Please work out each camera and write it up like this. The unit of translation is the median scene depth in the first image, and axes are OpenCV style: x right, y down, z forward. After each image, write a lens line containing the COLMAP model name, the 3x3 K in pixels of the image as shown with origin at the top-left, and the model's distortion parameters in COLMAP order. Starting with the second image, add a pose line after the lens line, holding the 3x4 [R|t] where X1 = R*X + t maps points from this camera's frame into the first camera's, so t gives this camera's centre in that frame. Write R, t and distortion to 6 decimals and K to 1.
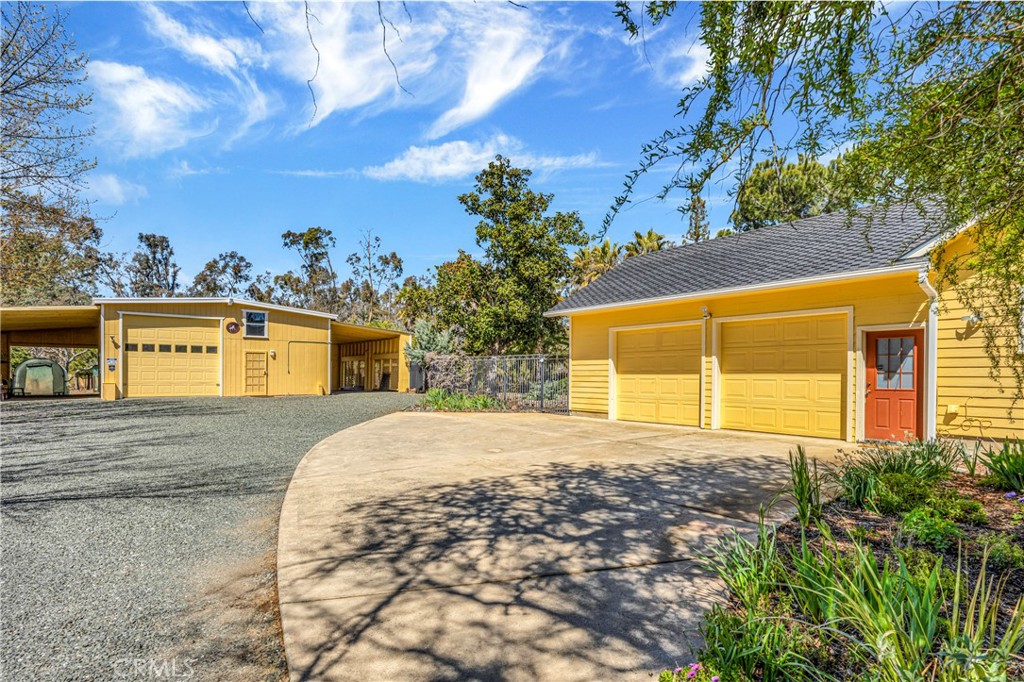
lens RADIAL K [[510.3, 0, 519.7], [0, 510.3, 376.6], [0, 0, 1]] dist [0.002713, -0.008801]
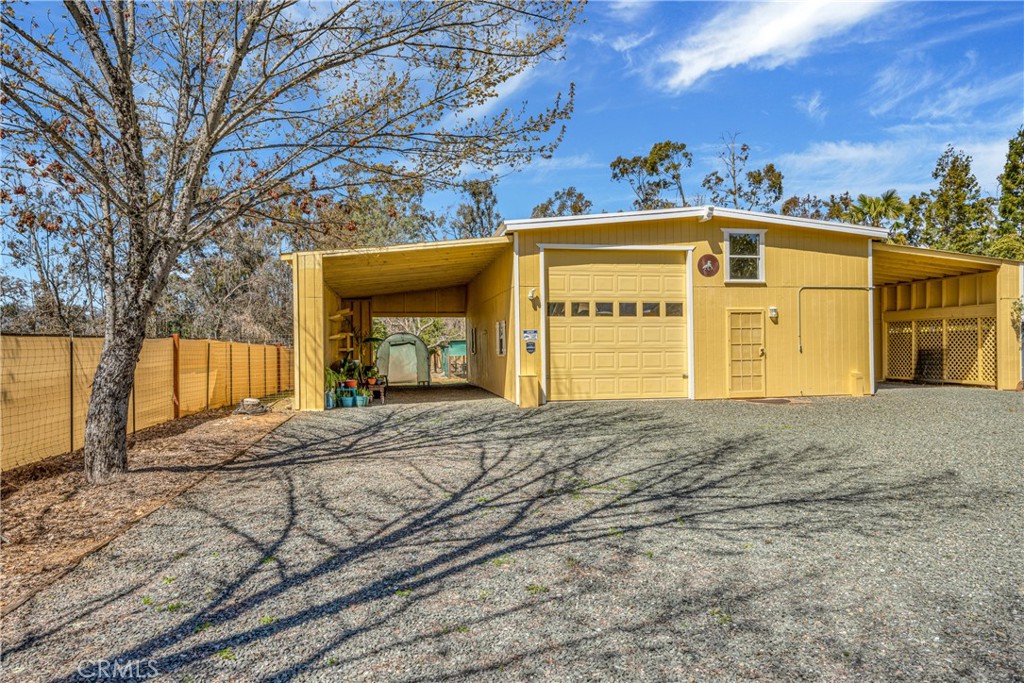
lens RADIAL K [[611.2, 0, 492.4], [0, 611.2, 340.1], [0, 0, 1]] dist [-0.005350, 0.040825]
pose [[0.861799, -0.017289, -0.506955, -0.421132], [0.010702, 0.999816, -0.015905, -0.012440], [0.507137, 0.008281, 0.861825, 0.345871]]
